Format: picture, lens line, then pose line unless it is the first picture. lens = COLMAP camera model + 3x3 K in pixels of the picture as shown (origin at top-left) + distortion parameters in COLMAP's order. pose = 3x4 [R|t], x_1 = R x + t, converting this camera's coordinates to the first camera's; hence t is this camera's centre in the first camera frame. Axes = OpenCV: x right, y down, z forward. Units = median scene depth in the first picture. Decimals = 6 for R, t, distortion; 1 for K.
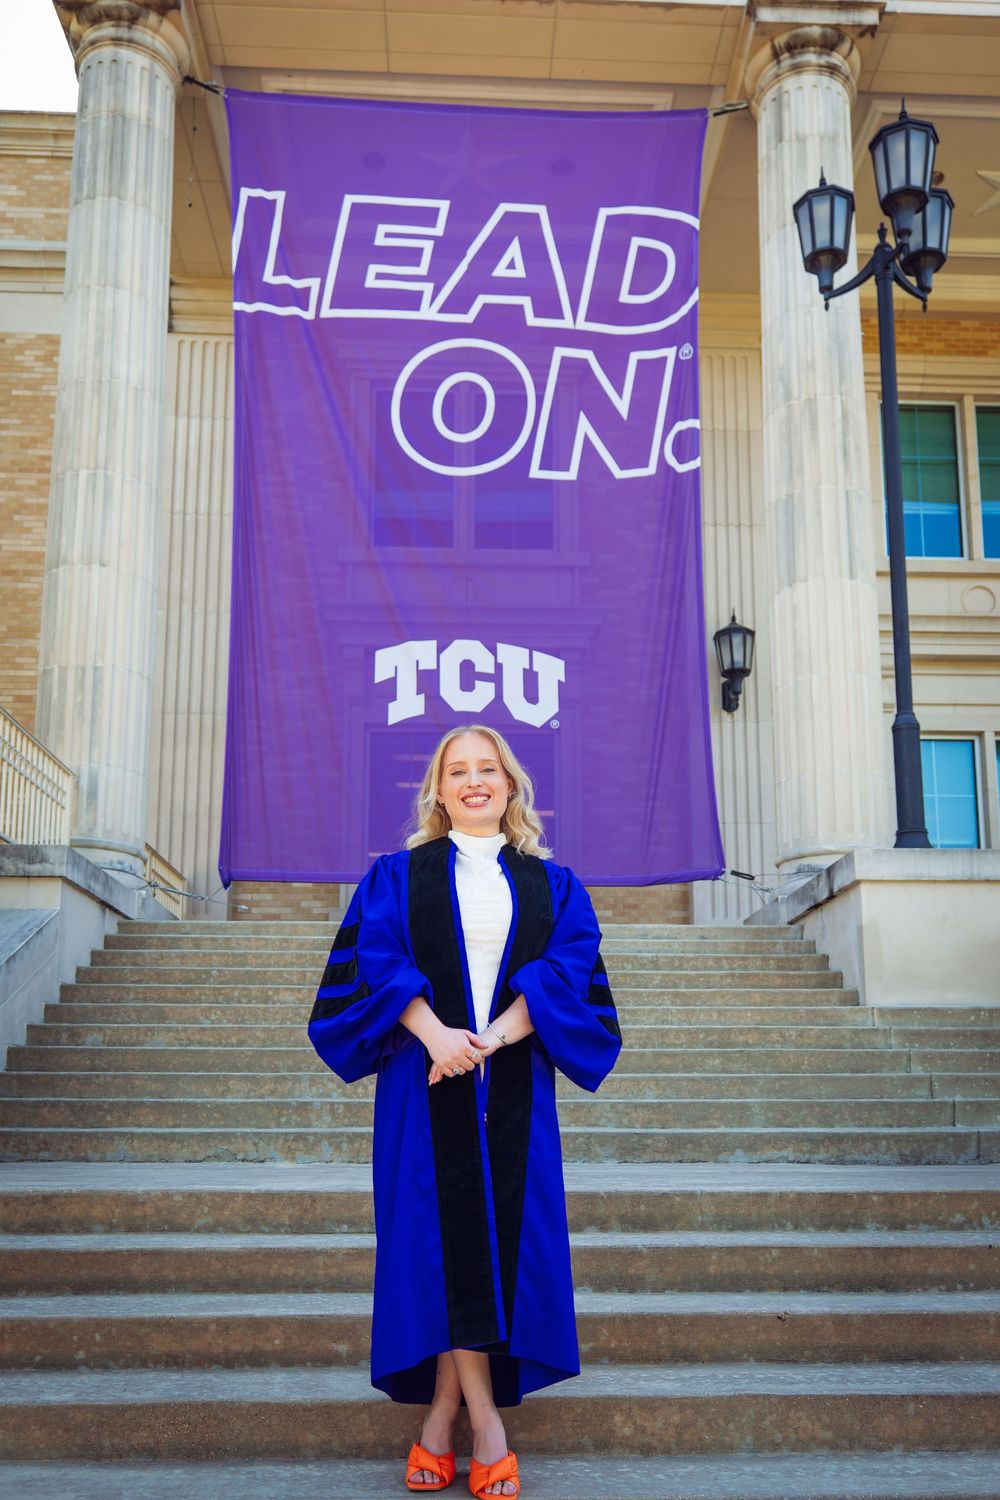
lens RADIAL K [[1308.4, 0, 505.6], [0, 1308.4, 686.3], [0, 0, 1]] dist [-0.001215, -0.002470]
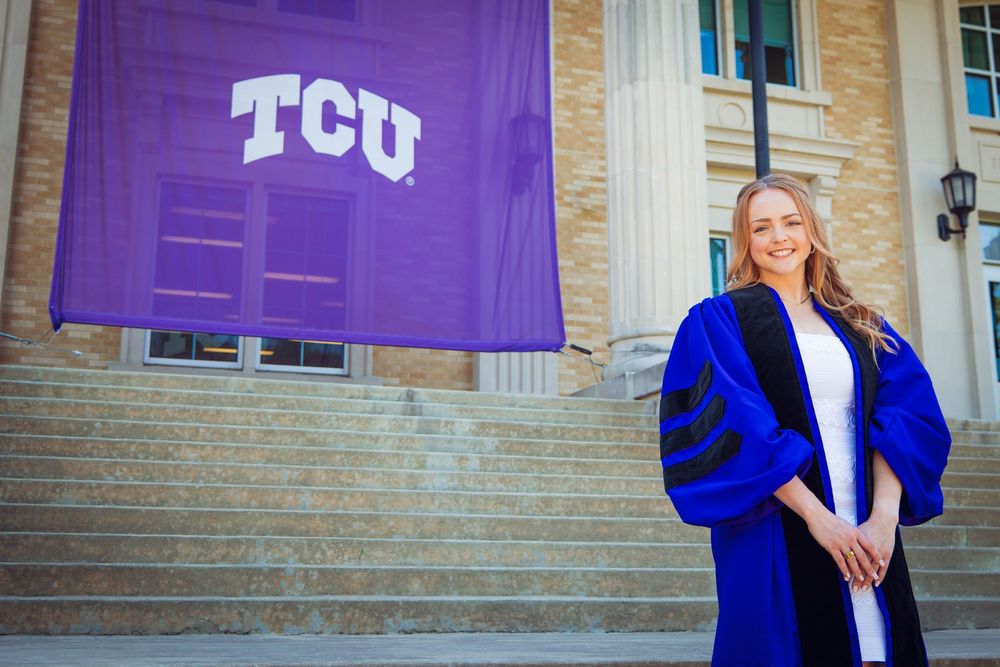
lens RADIAL K [[1276.3, 0, 500.0], [0, 1276.3, 333.5], [0, 0, 1]] dist [0.021696, -0.019339]
pose [[0.964546, 0.056430, 0.257811, -0.196065], [-0.089535, 0.988907, 0.118521, 0.031081], [-0.248262, -0.137402, 0.958899, 0.109725]]
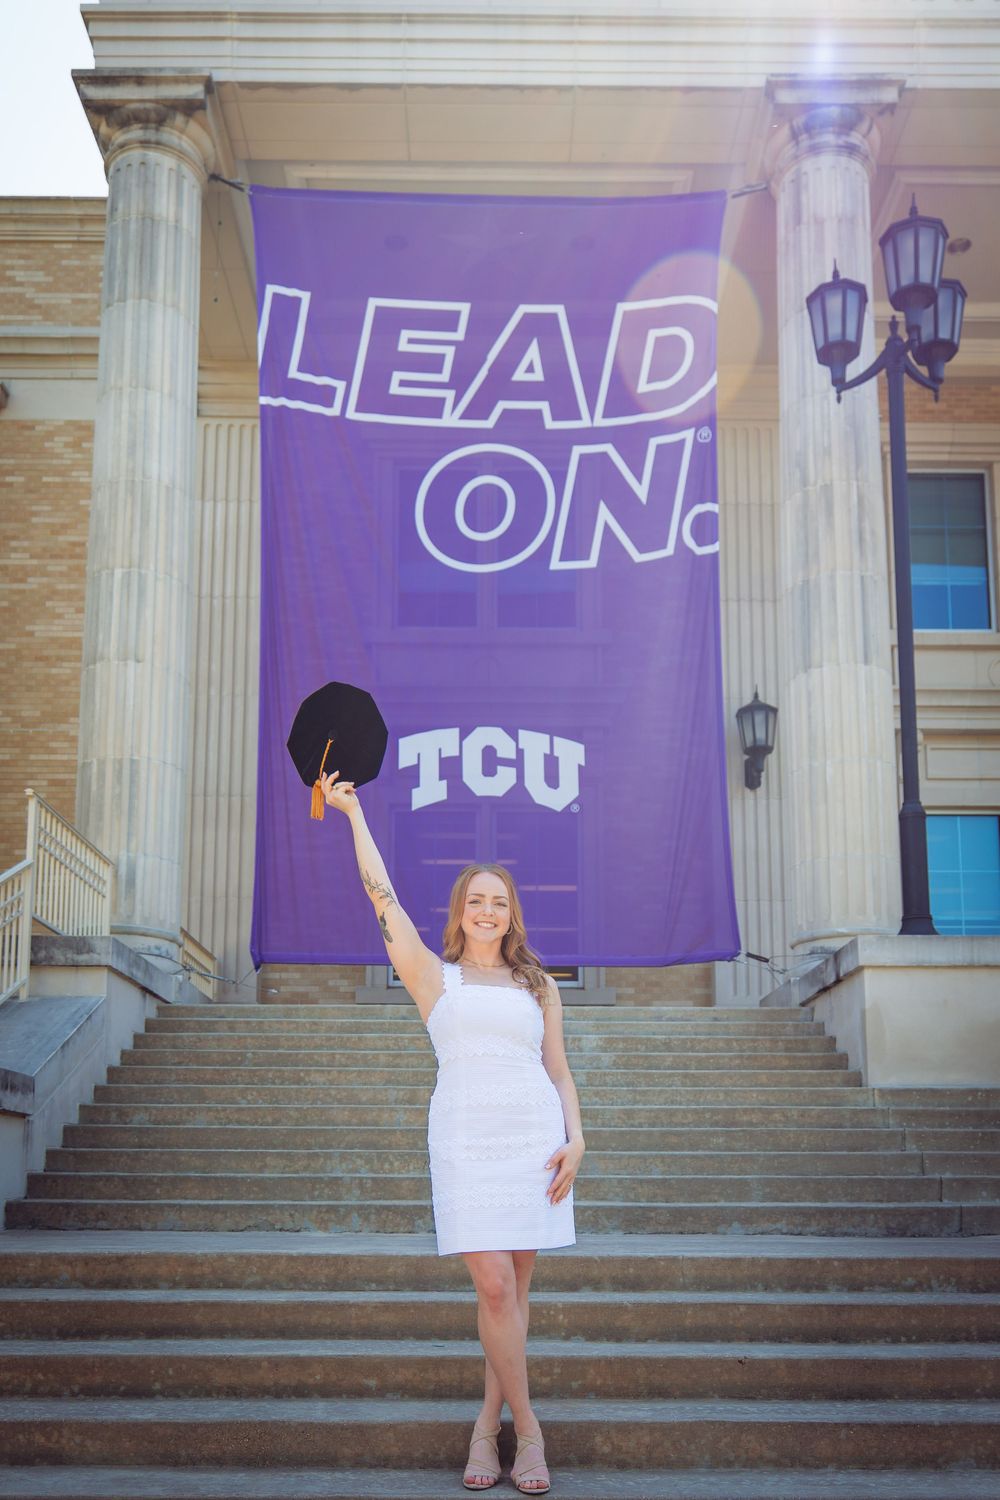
lens RADIAL K [[1357.7, 0, 500.0], [0, 1357.7, 750.0], [0, 0, 1]] dist [-0.002647, -0.000840]
pose [[0.999637, -0.005123, -0.026466, 0.012077], [0.005214, 0.999981, 0.003367, -0.033315], [0.026448, -0.003503, 0.999644, -0.101753]]
